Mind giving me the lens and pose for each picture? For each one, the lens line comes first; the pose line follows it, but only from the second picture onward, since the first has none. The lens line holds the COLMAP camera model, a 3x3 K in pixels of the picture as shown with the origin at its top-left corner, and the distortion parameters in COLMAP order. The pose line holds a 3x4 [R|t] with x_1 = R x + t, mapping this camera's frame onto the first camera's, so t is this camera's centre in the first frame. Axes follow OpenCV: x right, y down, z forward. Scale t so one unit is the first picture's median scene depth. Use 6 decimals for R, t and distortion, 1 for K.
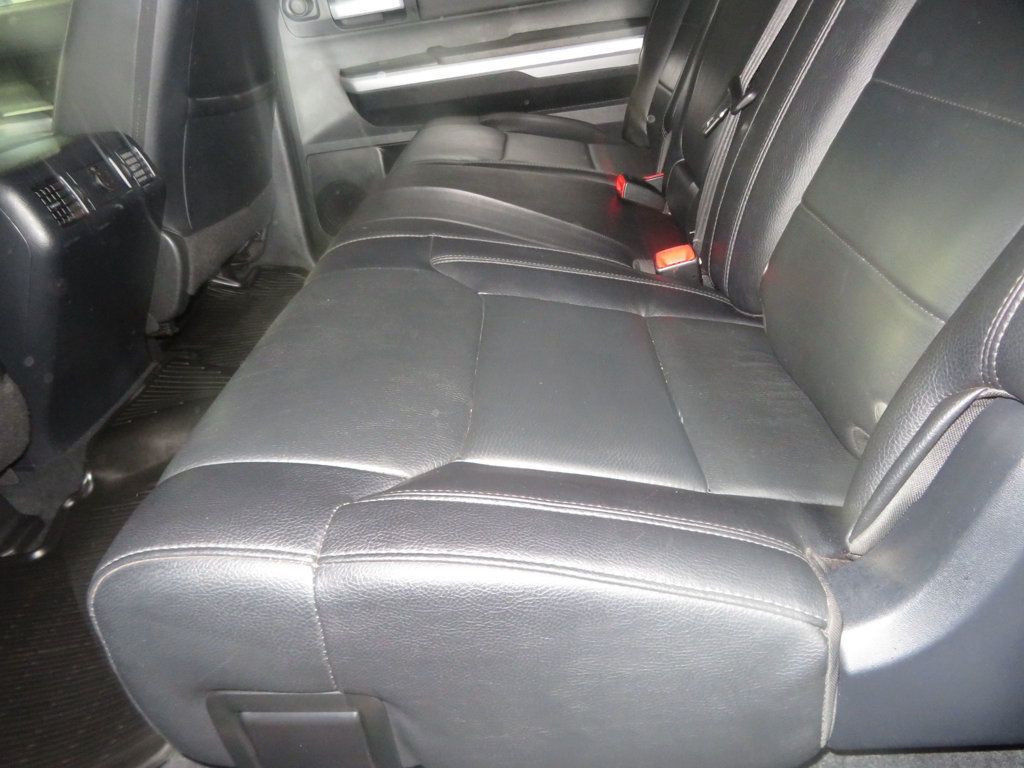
lens RADIAL K [[738.6, 0, 504.8], [0, 738.6, 385.8], [0, 0, 1]] dist [-0.011519, 0.007730]
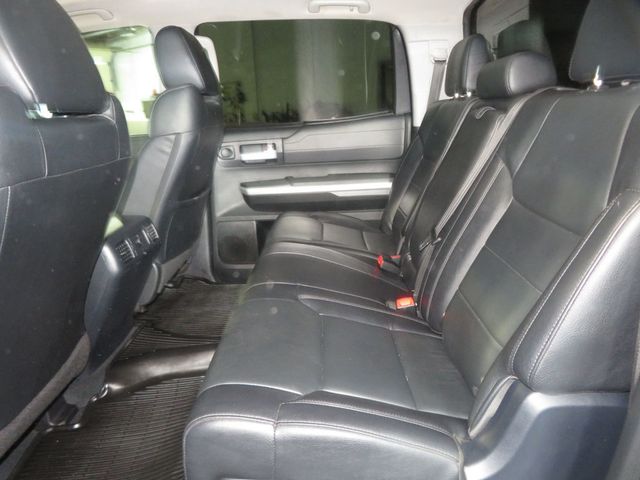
lens RADIAL K [[461.6, 0, 322.6], [0, 461.6, 237.1], [0, 0, 1]] dist [-0.011519, 0.007730]
pose [[0.994620, 0.090045, 0.051219, -0.098520], [-0.075648, 0.969110, -0.234740, -0.018828], [-0.070774, 0.229602, 0.970708, -0.351268]]
